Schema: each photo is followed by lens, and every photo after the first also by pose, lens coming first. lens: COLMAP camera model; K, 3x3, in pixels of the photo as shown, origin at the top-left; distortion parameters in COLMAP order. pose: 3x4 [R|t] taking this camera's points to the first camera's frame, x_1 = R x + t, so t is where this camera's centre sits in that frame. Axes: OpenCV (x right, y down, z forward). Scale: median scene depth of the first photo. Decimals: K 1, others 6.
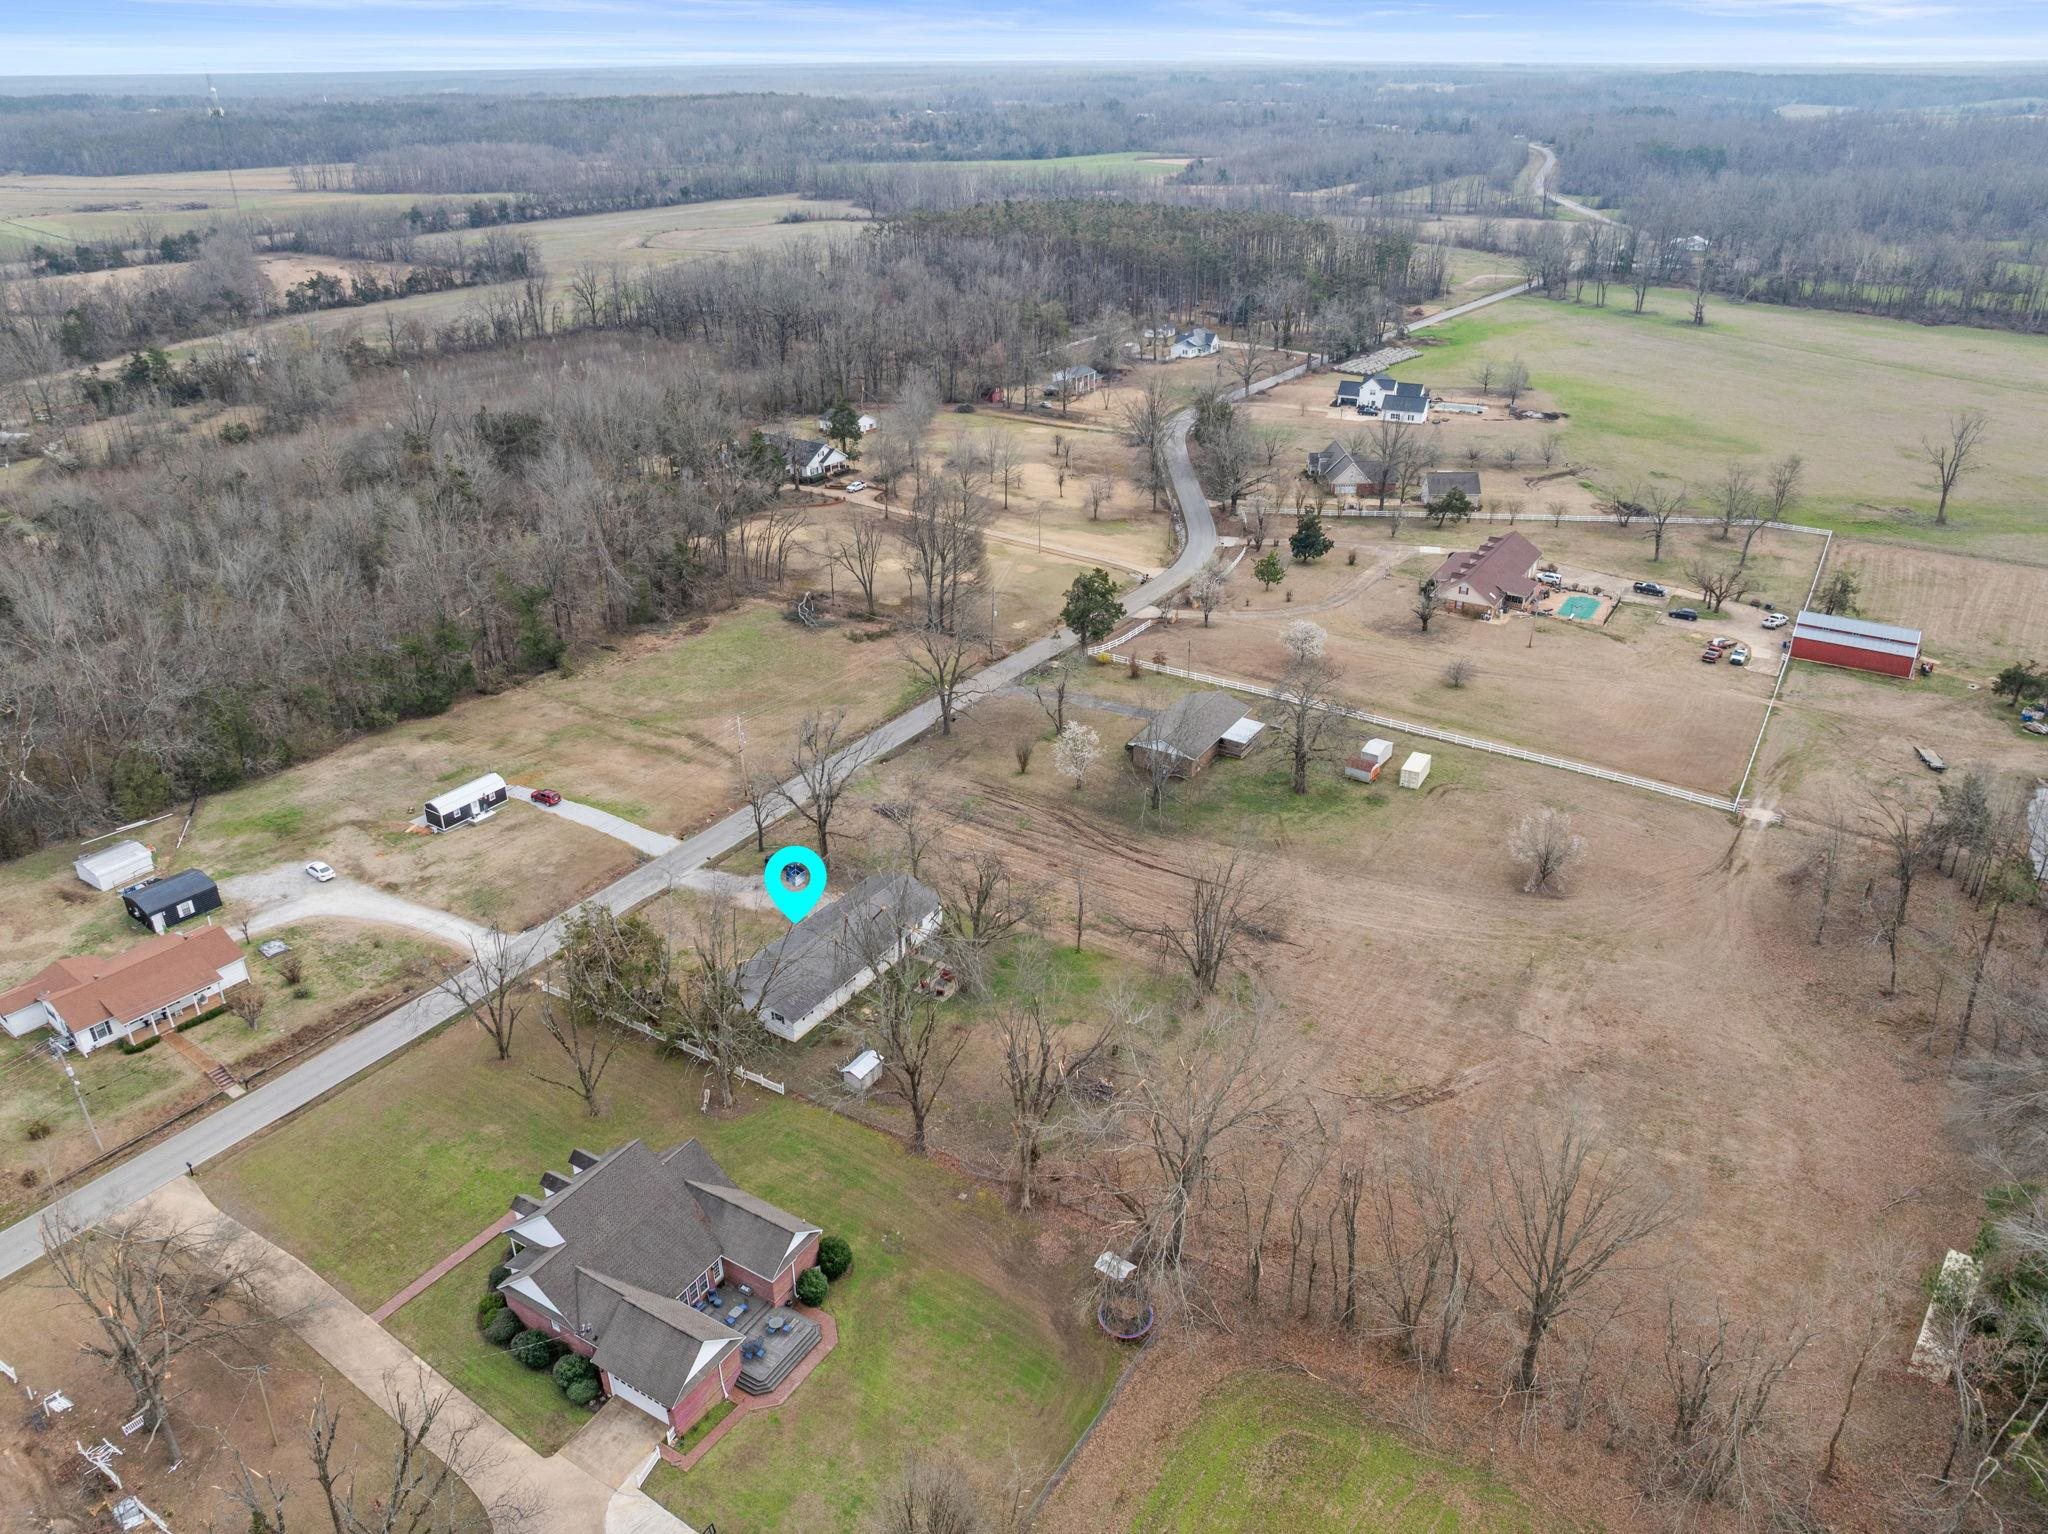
lens RADIAL K [[1440.8, 0, 1034.5], [0, 1440.8, 757.9], [0, 0, 1]] dist [-0.051514, 0.021882]
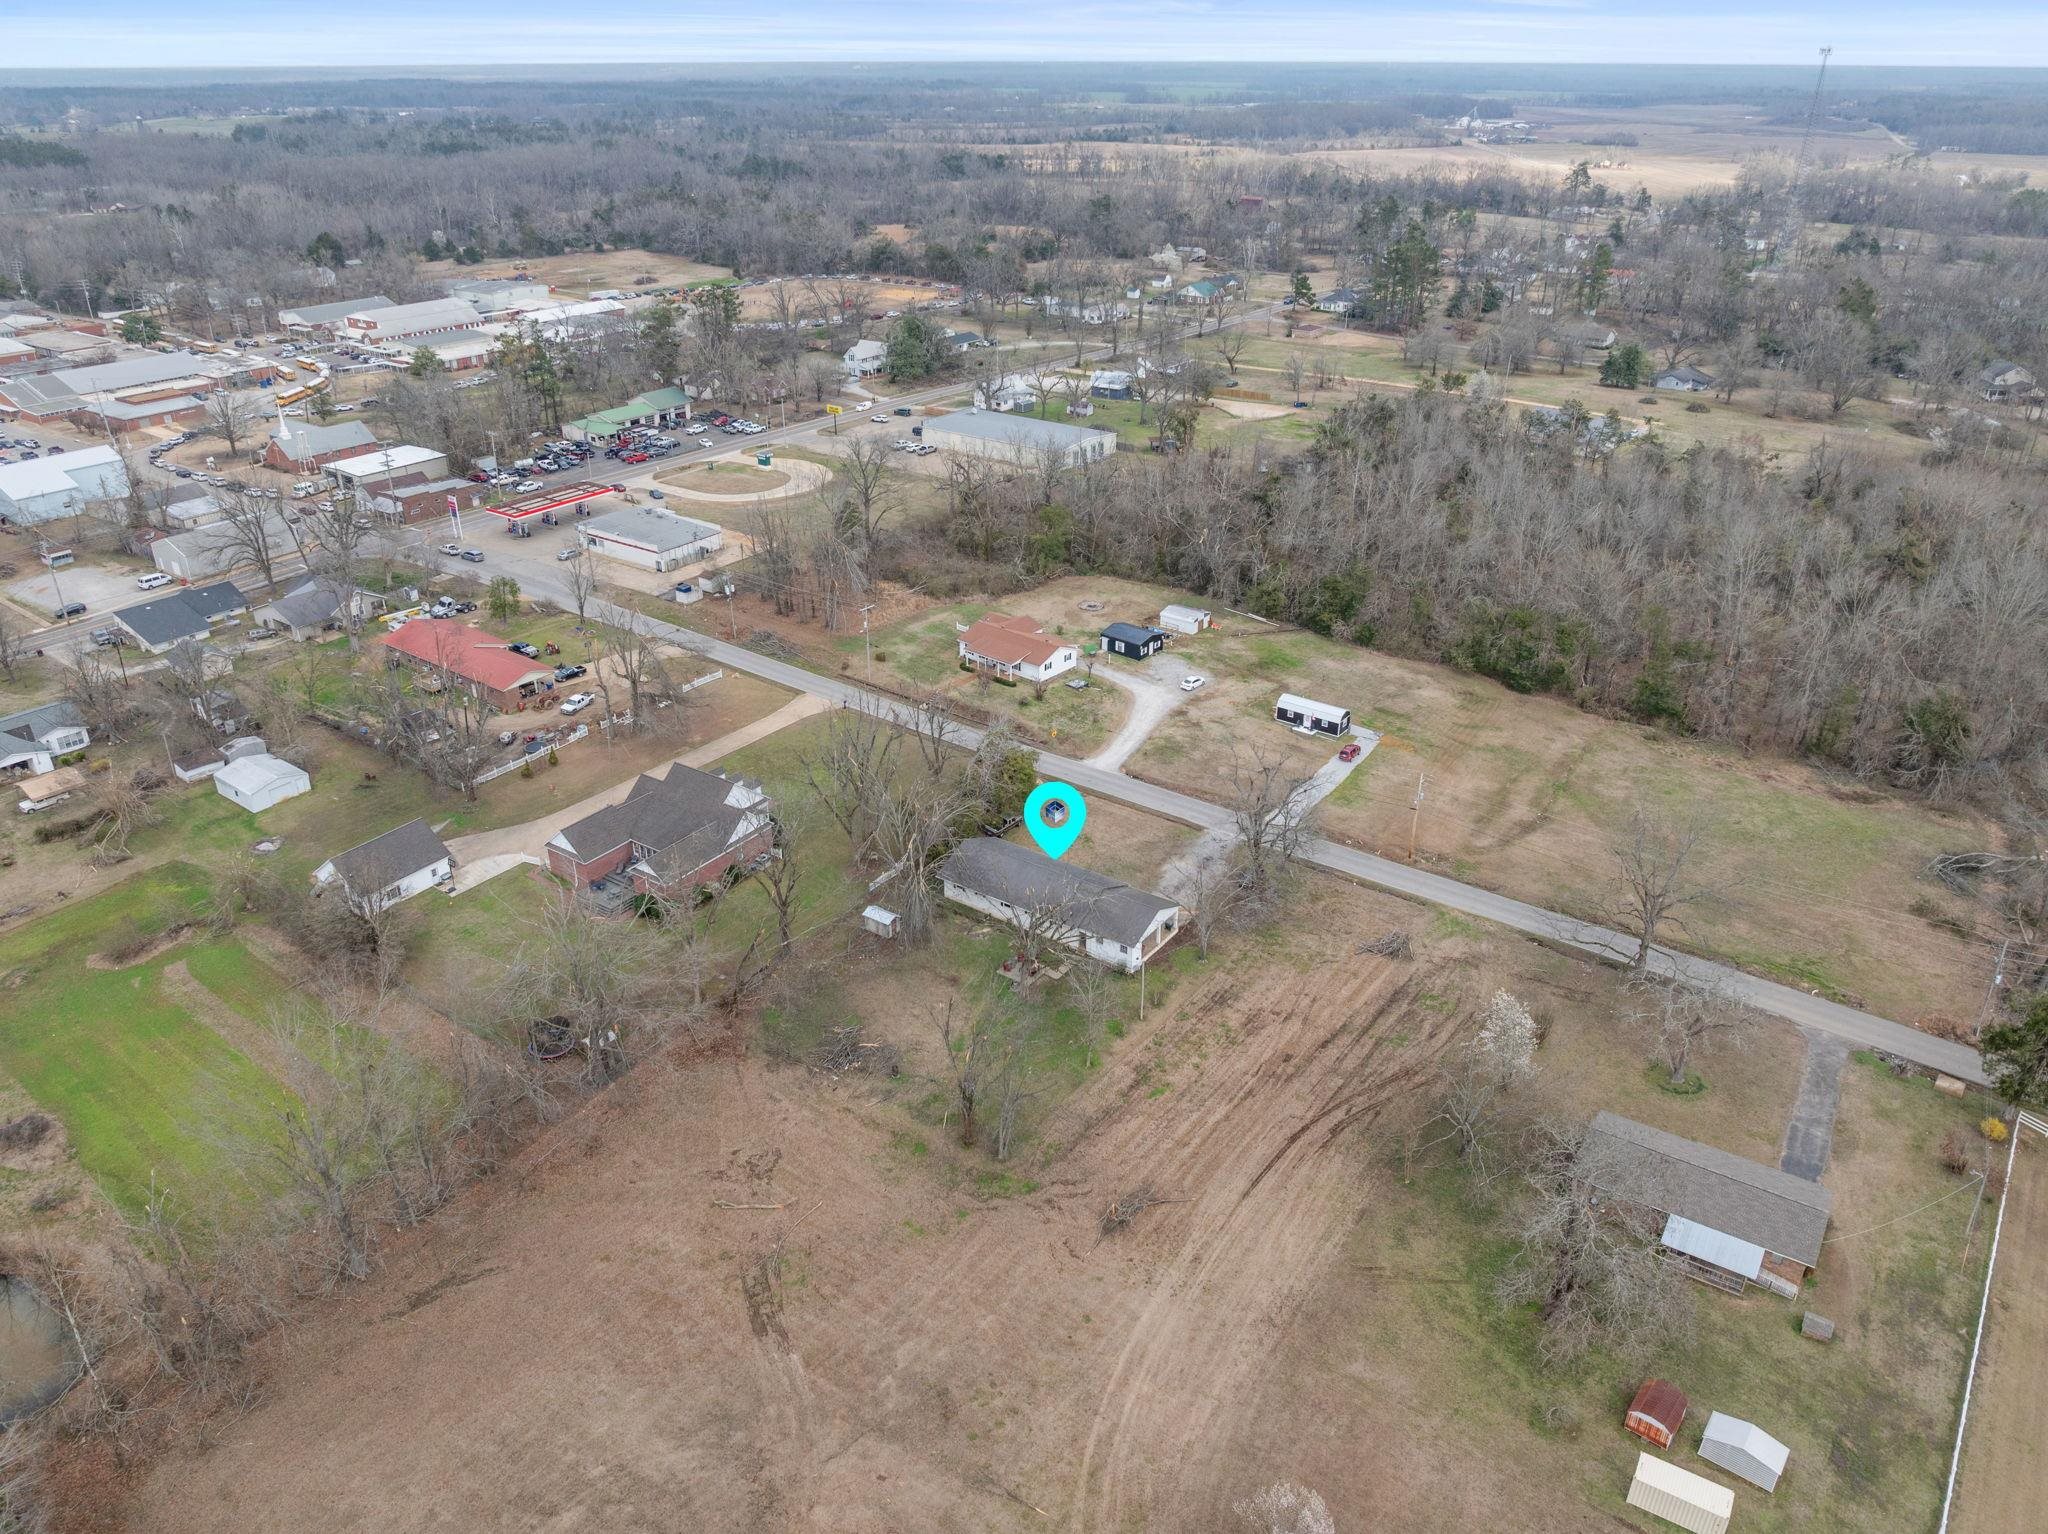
lens RADIAL K [[1440.8, 0, 1023.3], [0, 1440.8, 768.6], [0, 0, 1]] dist [-0.051514, 0.021882]
pose [[-0.063658, 0.448985, -0.891269, 0.603649], [-0.436491, 0.790601, 0.429448, -0.303286], [0.897454, 0.416369, 0.145650, 0.619409]]
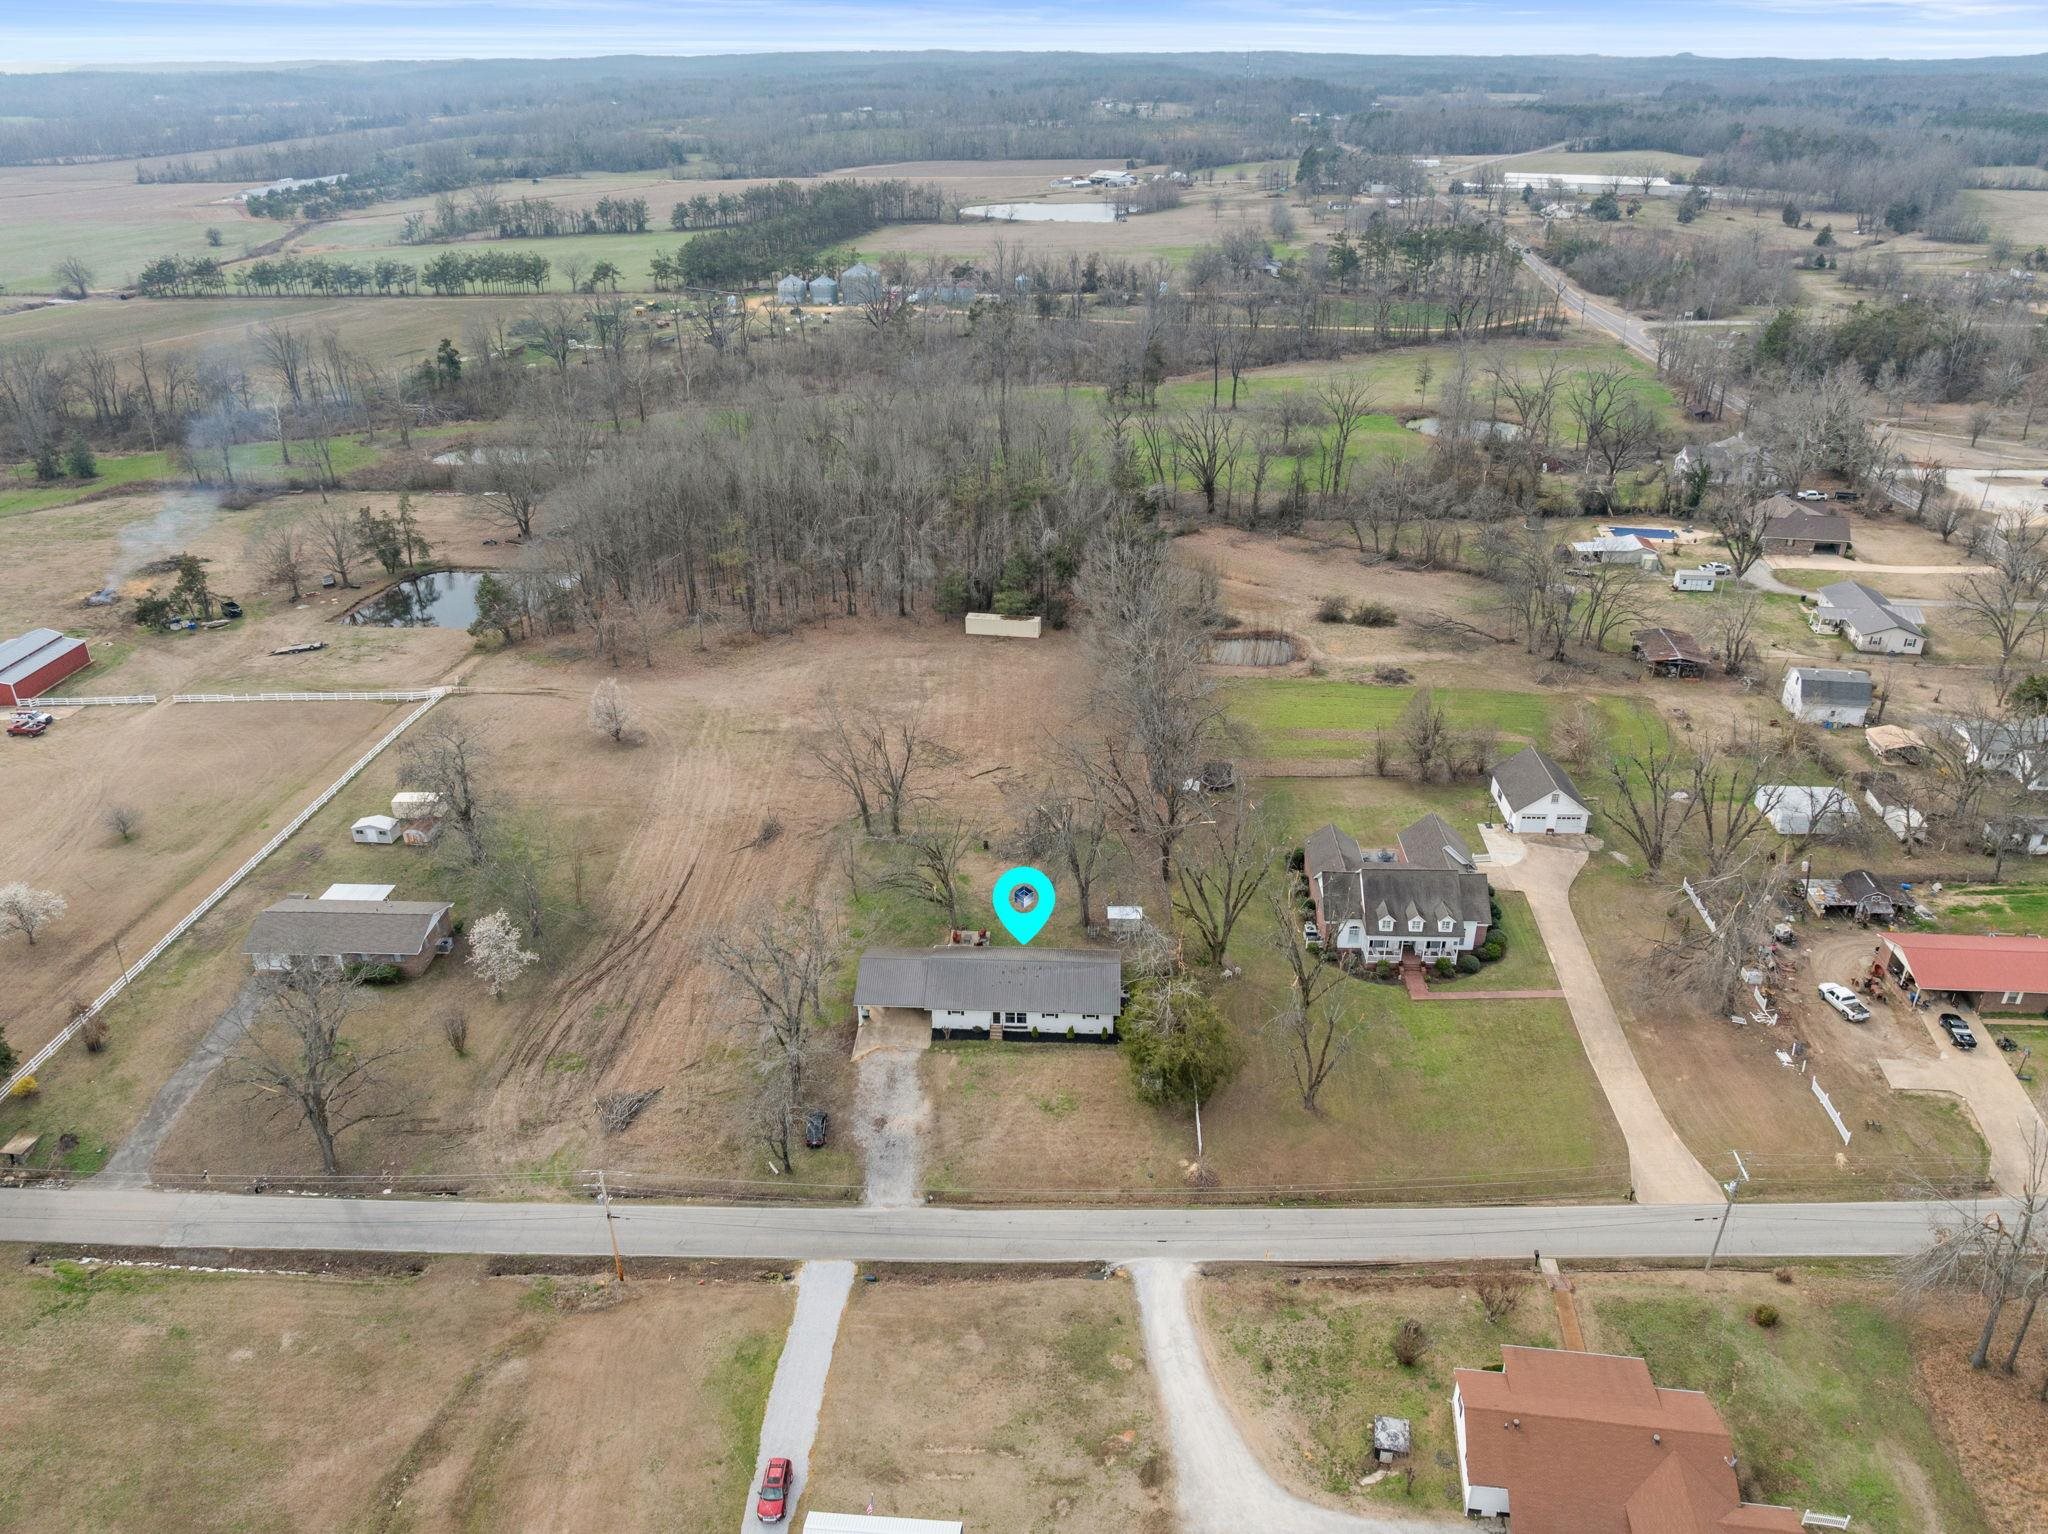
lens RADIAL K [[1440.8, 0, 1028.9], [0, 1440.8, 772.2], [0, 0, 1]] dist [-0.051514, 0.021882]
pose [[-0.479768, -0.389342, 0.786280, -0.668504], [0.390950, 0.707411, 0.588836, -0.409135], [-0.785482, 0.589900, -0.187180, 0.849213]]
